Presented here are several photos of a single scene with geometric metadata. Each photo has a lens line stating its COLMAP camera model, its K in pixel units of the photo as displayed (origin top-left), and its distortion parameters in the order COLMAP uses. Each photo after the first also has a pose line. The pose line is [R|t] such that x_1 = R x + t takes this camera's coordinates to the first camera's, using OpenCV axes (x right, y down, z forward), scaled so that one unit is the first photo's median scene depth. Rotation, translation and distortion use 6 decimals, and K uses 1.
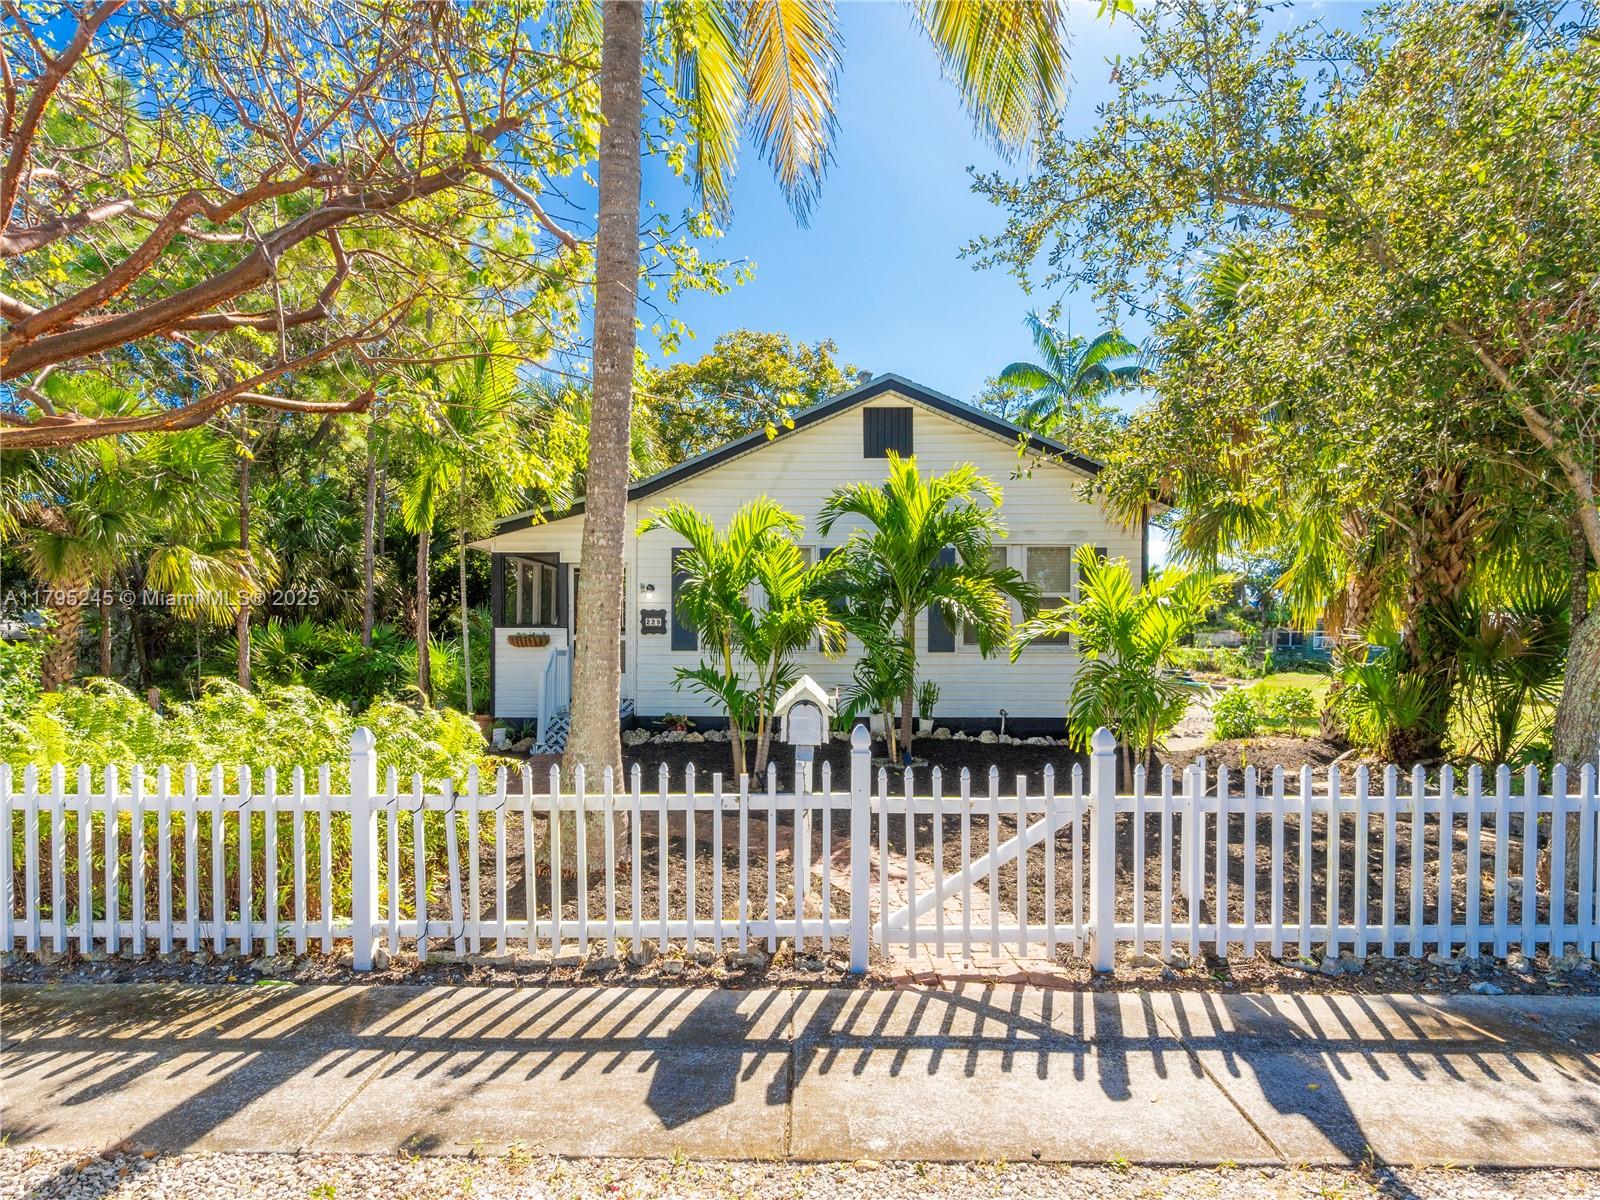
lens RADIAL K [[849.7, 0, 781.3], [0, 849.7, 645.9], [0, 0, 1]] dist [-0.014200, 0.000335]
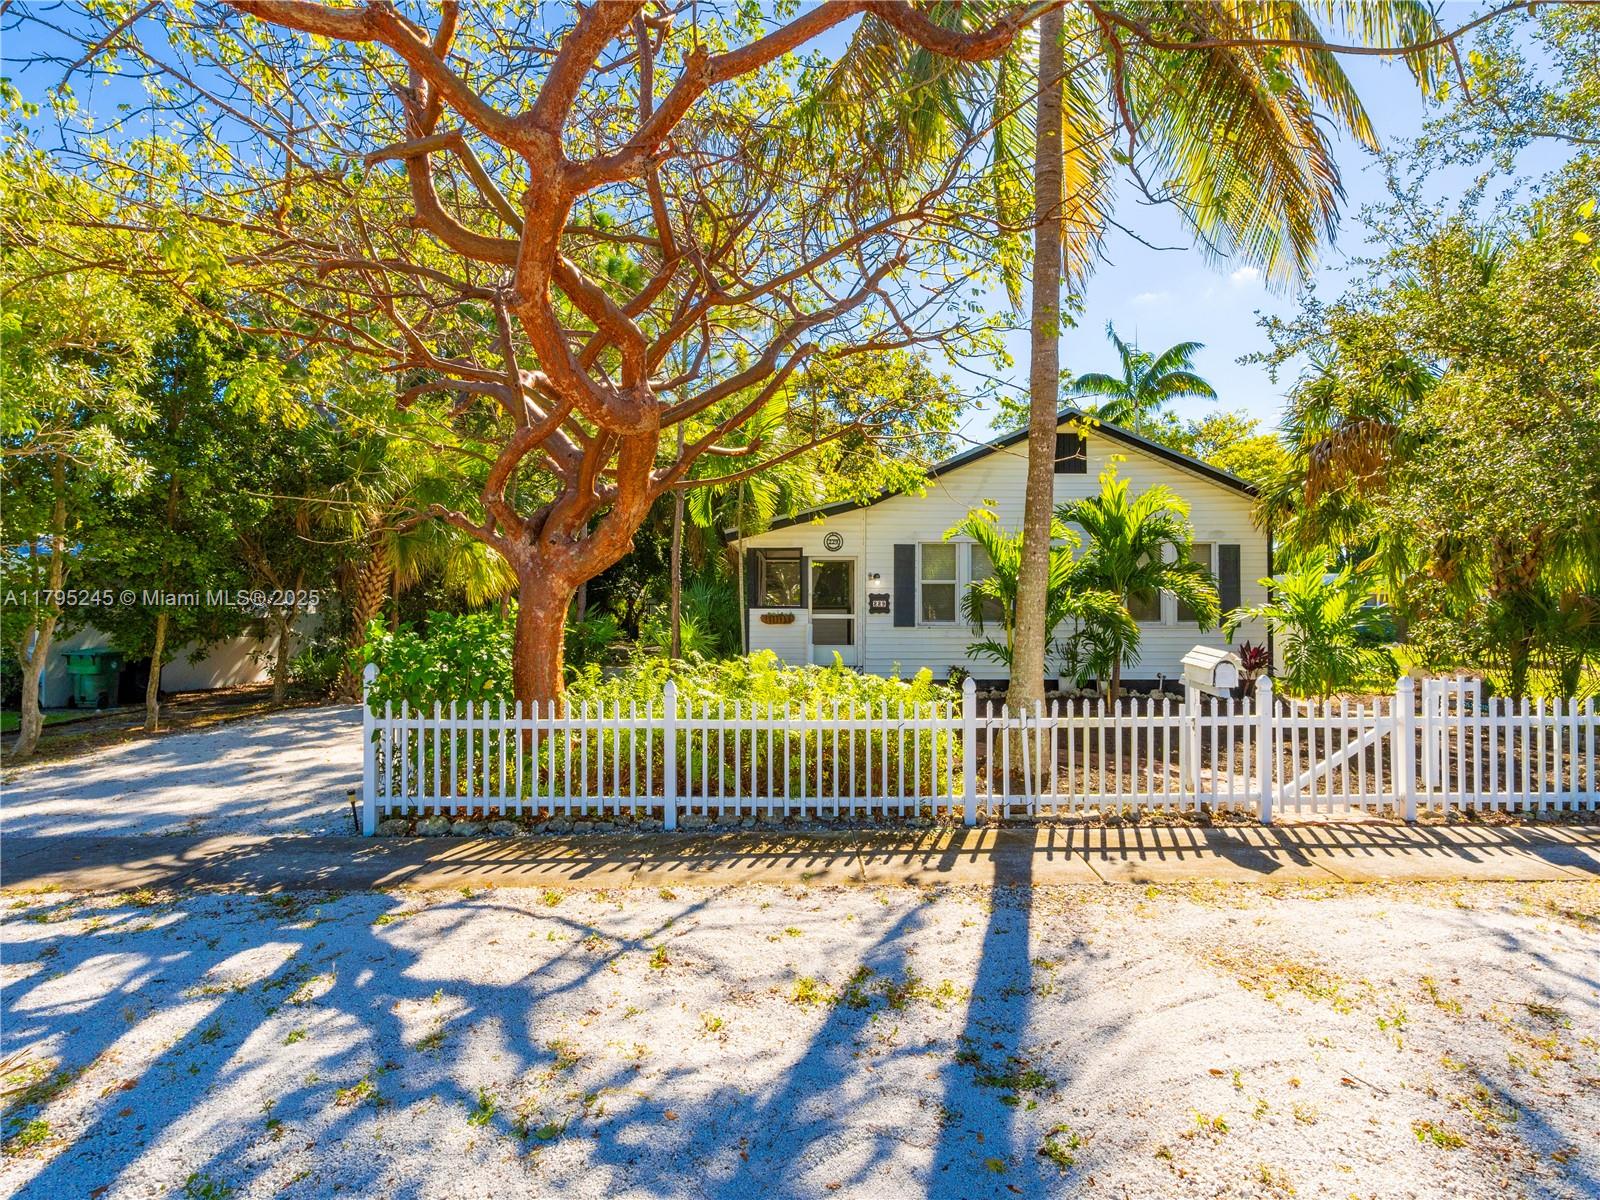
lens RADIAL K [[829.5, 0, 800.0], [0, 829.5, 600.0], [0, 0, 1]] dist [-0.007869, 0.001270]
pose [[0.999896, -0.002101, 0.014240, -0.384500], [0.002395, 0.999783, -0.020679, -0.011711], [-0.014193, 0.020711, 0.999685, -0.288511]]
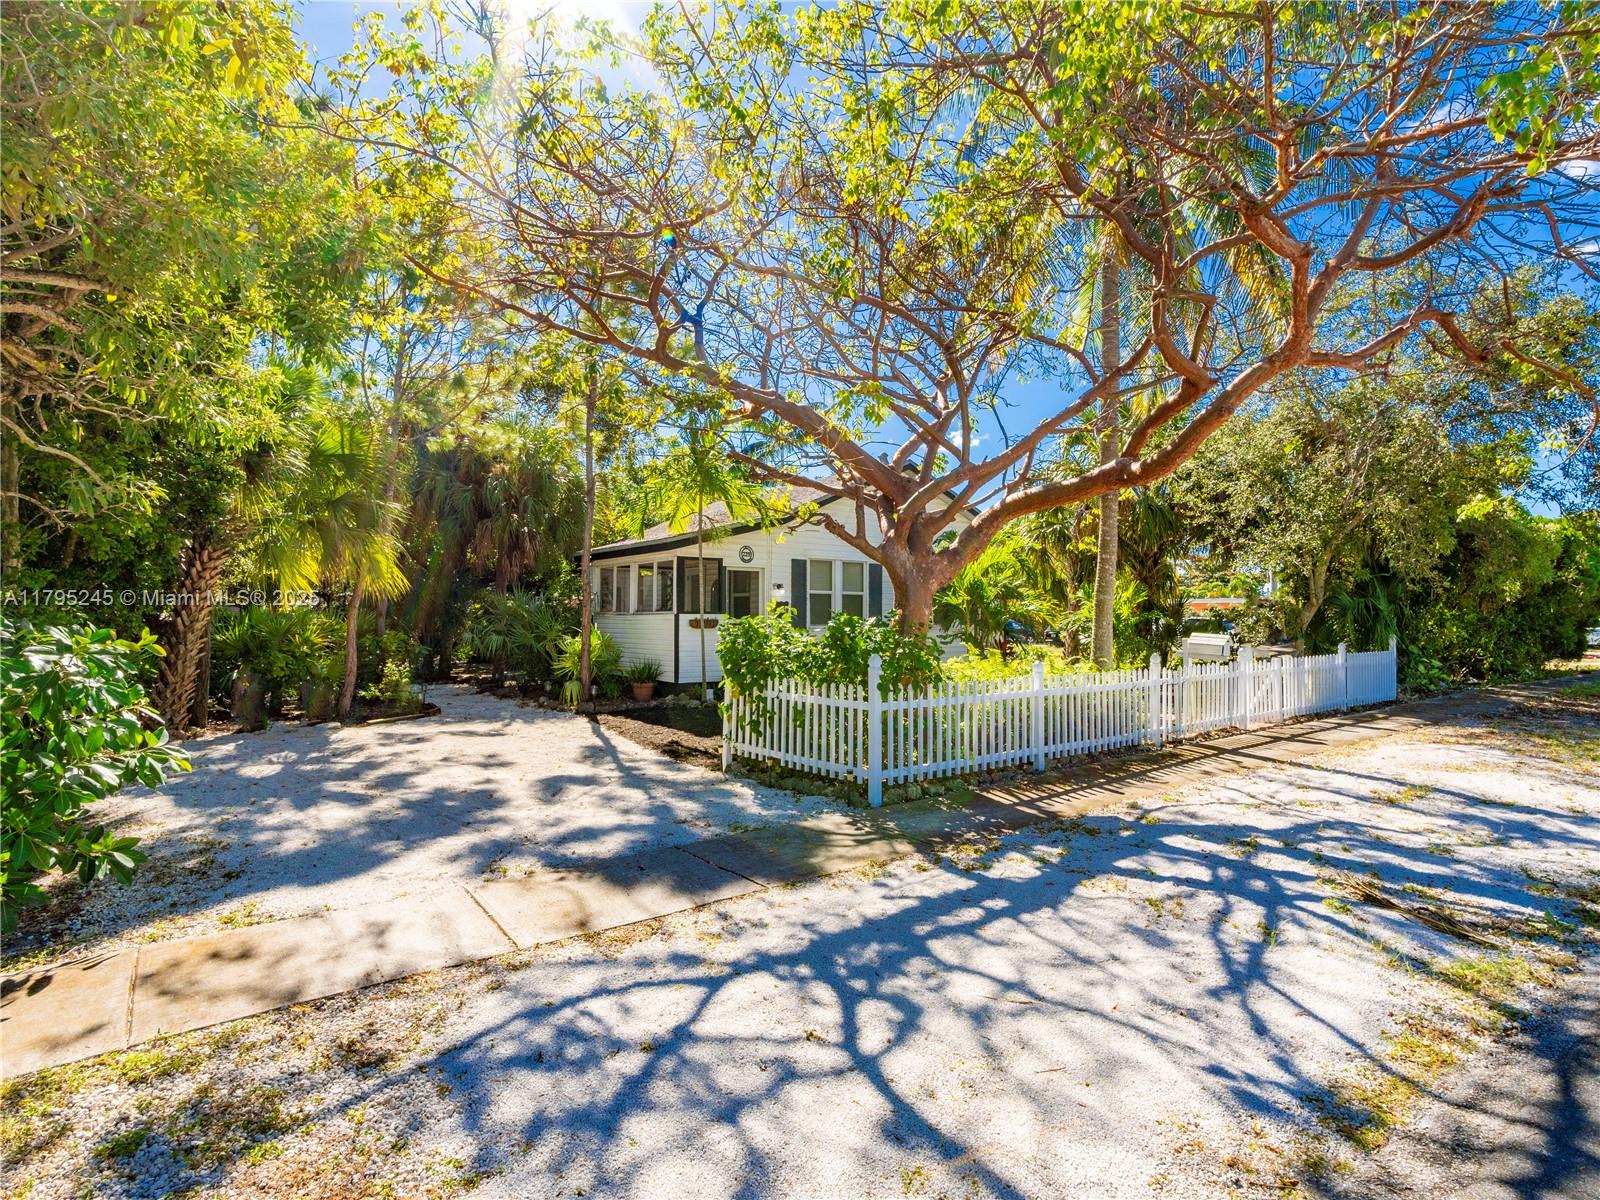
lens RADIAL K [[829.5, 0, 800.0], [0, 829.5, 600.0], [0, 0, 1]] dist [-0.007869, 0.001270]
pose [[0.785871, 0.010554, 0.618301, -1.343942], [0.010153, 0.999499, -0.029966, -0.003437], [-0.618308, 0.029827, 0.785370, -0.164079]]
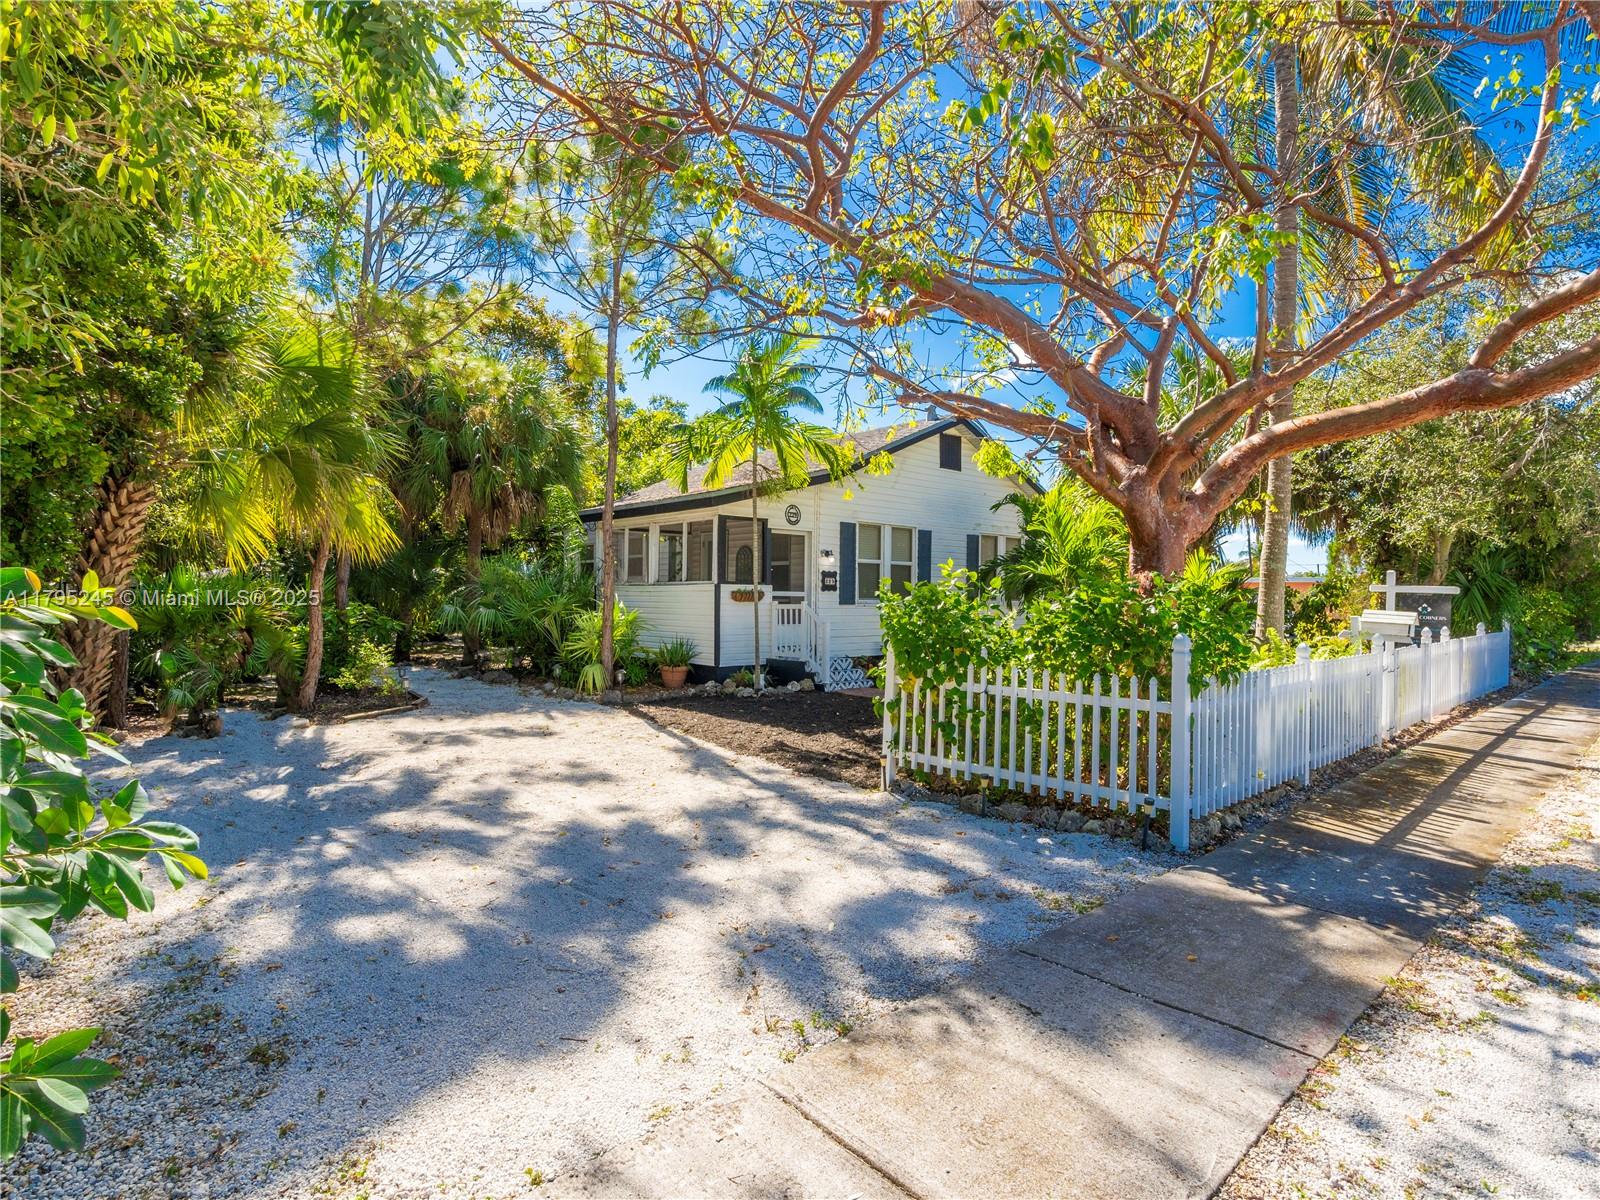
lens RADIAL K [[829.5, 0, 800.0], [0, 829.5, 600.0], [0, 0, 1]] dist [-0.007869, 0.001270]
pose [[0.726791, 0.000577, 0.686858, -1.364338], [0.002741, 0.999989, -0.003740, 0.004747], [-0.686853, 0.004601, 0.726782, 0.210008]]
